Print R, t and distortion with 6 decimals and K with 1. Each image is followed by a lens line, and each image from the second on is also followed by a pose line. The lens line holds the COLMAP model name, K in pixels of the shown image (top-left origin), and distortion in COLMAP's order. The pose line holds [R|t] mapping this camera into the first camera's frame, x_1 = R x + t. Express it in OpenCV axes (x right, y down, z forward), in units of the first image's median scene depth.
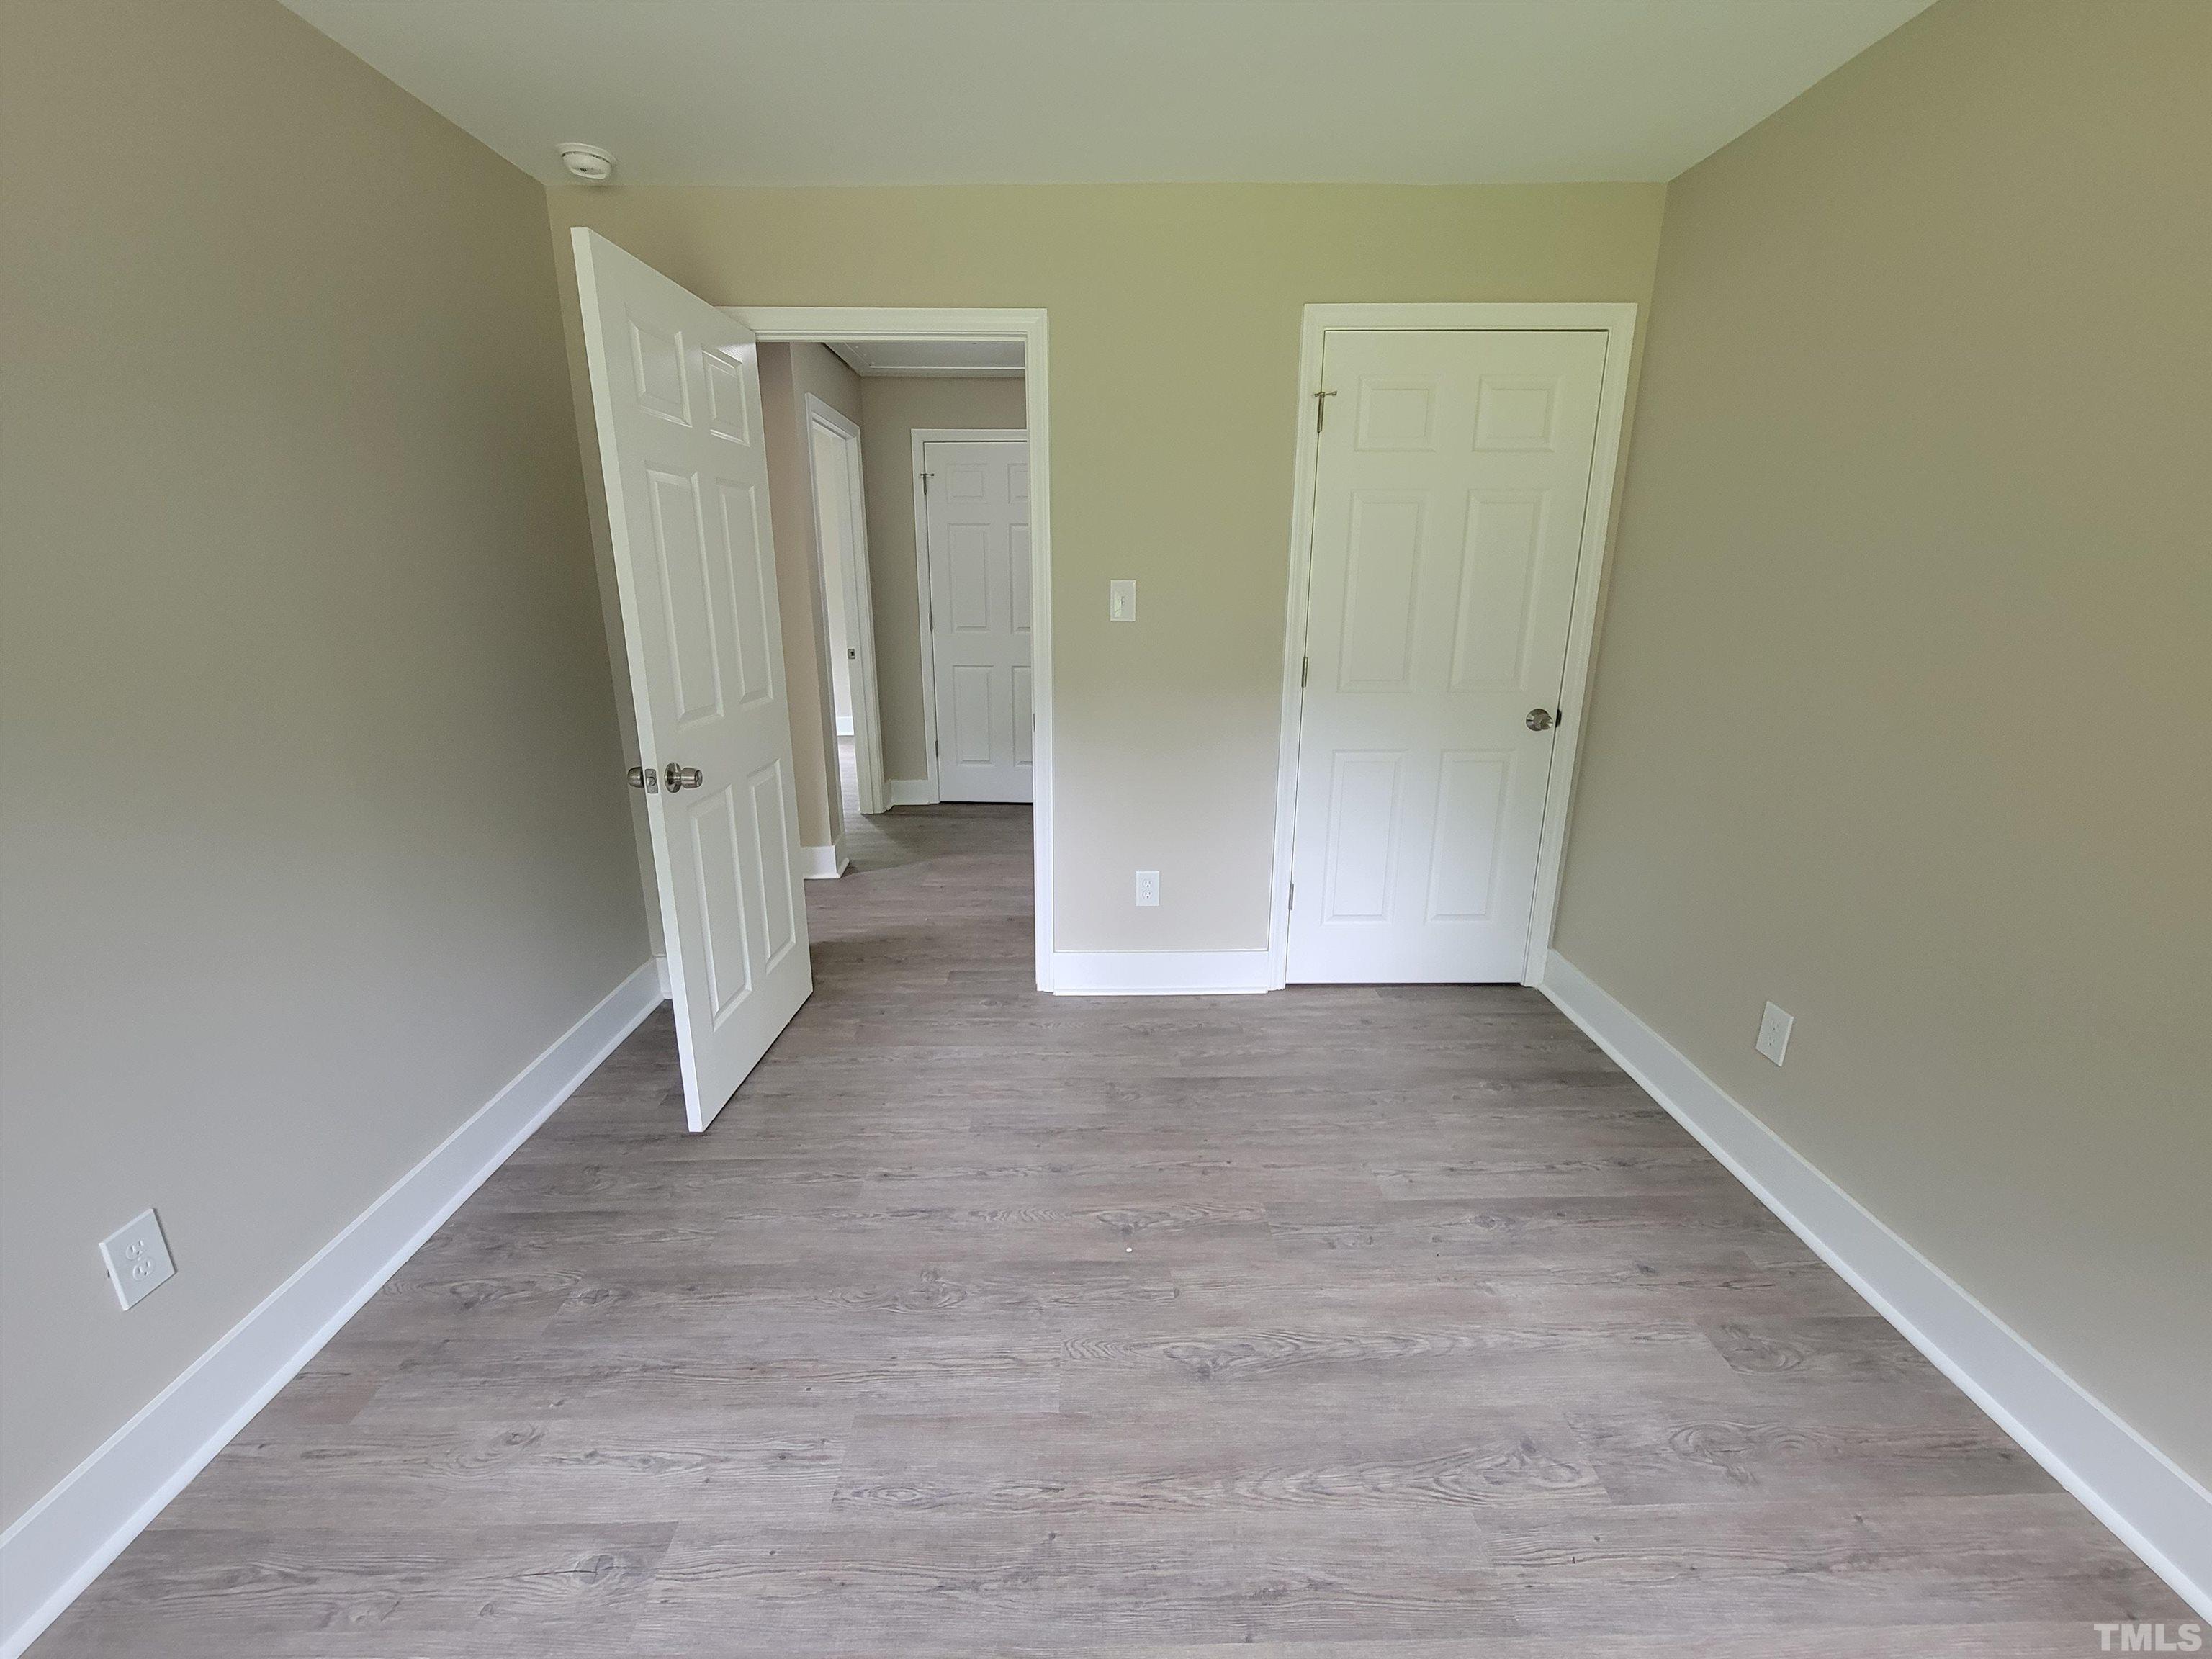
lens RADIAL K [[910.6, 0, 1095.5], [0, 910.6, 818.4], [0, 0, 1]] dist [0.002843, -0.003334]
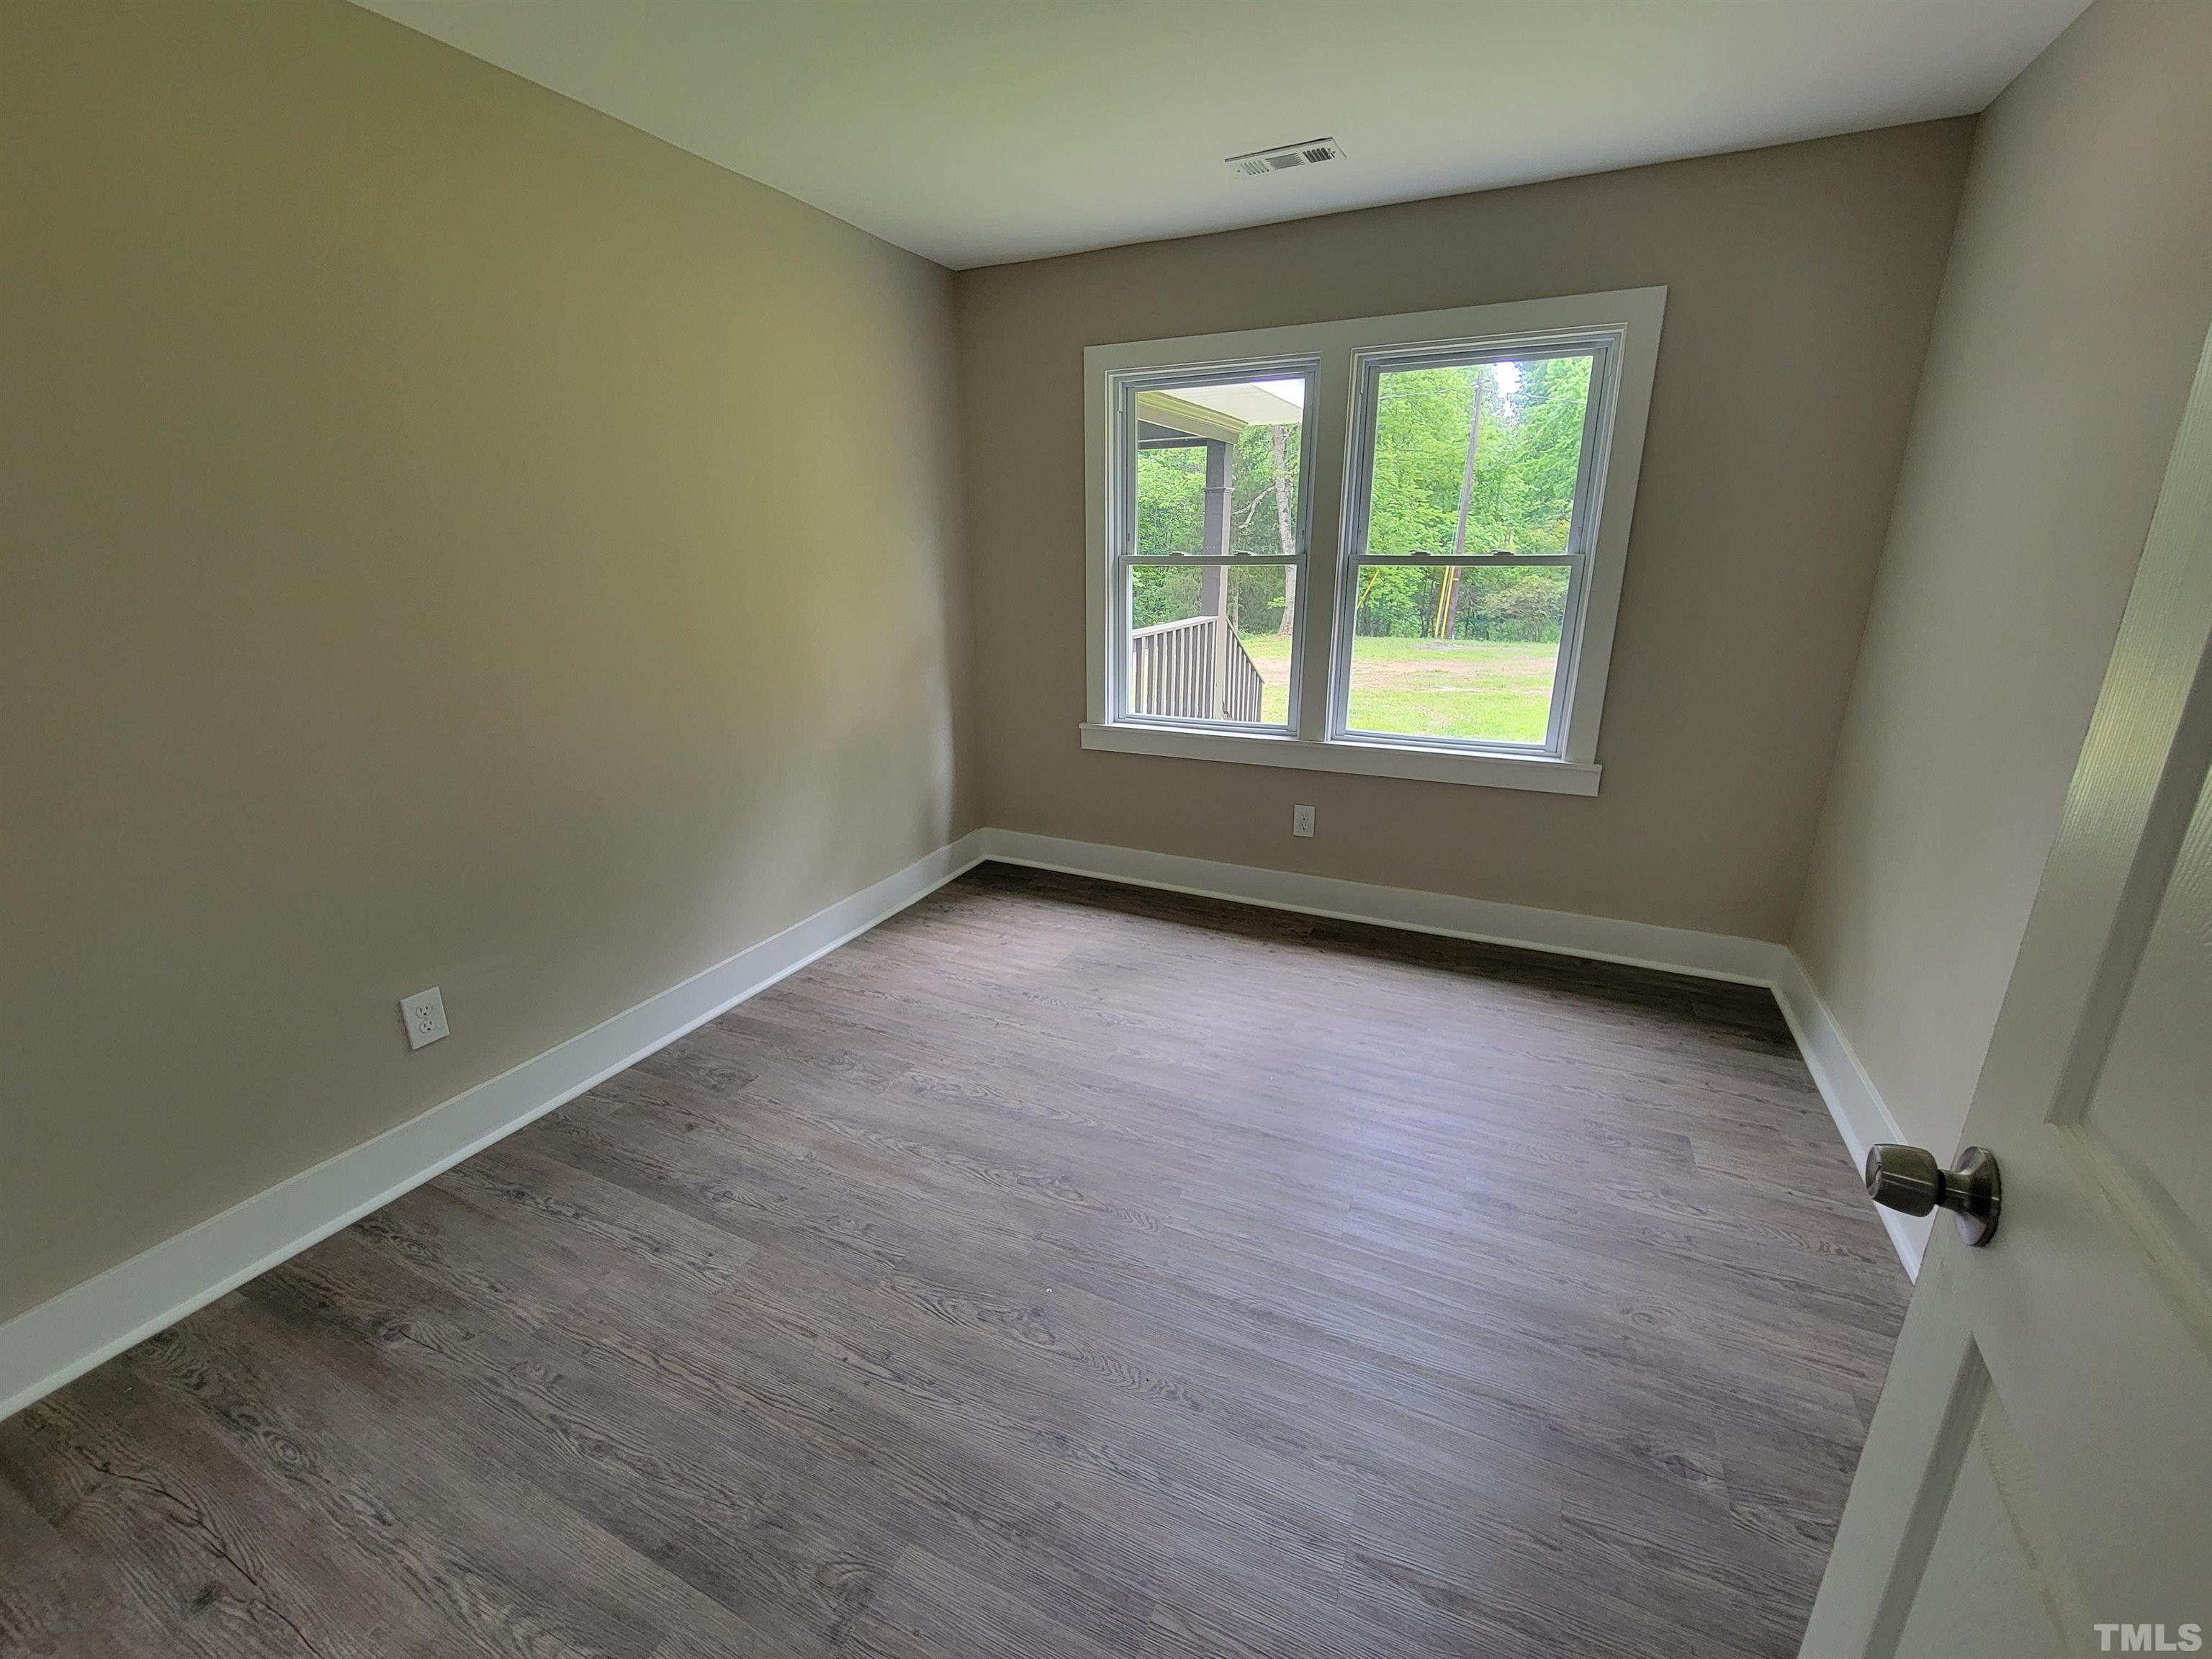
lens RADIAL K [[910.6, 0, 1095.5], [0, 910.6, 818.4], [0, 0, 1]] dist [0.002843, -0.003334]
pose [[-0.897615, -0.116439, 0.425123, -0.325407], [0.127913, 0.854162, 0.504030, -0.373132], [-0.421813, 0.506803, -0.751814, 1.364740]]
